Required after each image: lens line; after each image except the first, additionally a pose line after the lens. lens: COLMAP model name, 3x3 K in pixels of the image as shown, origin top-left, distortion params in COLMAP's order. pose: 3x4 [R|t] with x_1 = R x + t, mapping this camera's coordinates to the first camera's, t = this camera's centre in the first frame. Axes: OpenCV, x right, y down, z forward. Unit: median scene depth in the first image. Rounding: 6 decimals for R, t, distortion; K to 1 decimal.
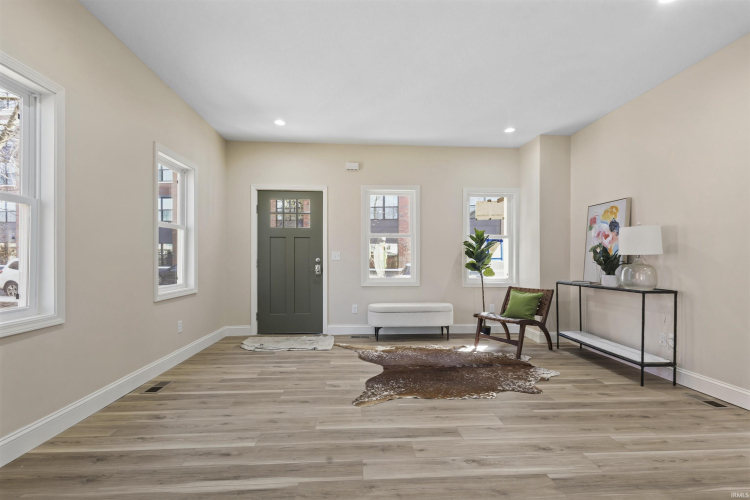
lens RADIAL K [[358.8, 0, 377.8], [0, 358.8, 266.3], [0, 0, 1]] dist [0.008082, -0.002038]
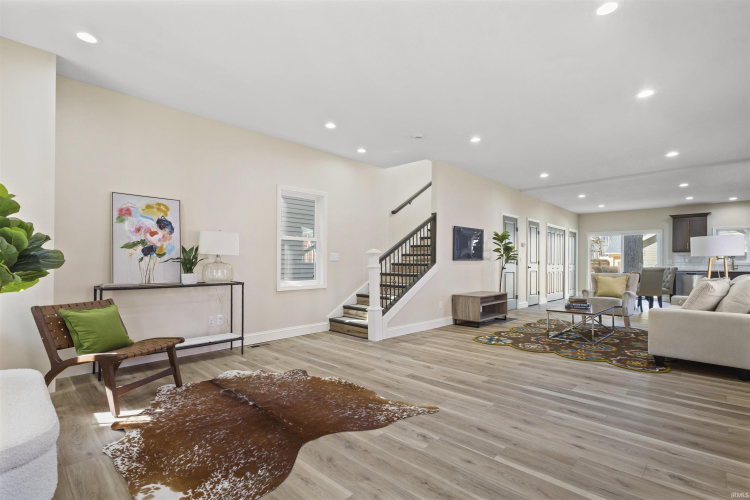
lens RADIAL K [[358.8, 0, 376.8], [0, 358.8, 251.7], [0, 0, 1]] dist [0.008082, -0.002038]
pose [[-0.679422, 0.012469, 0.733642, -0.595461], [0.005191, 0.999912, -0.012187, -0.026944], [-0.733729, -0.004472, -0.679427, 1.583834]]
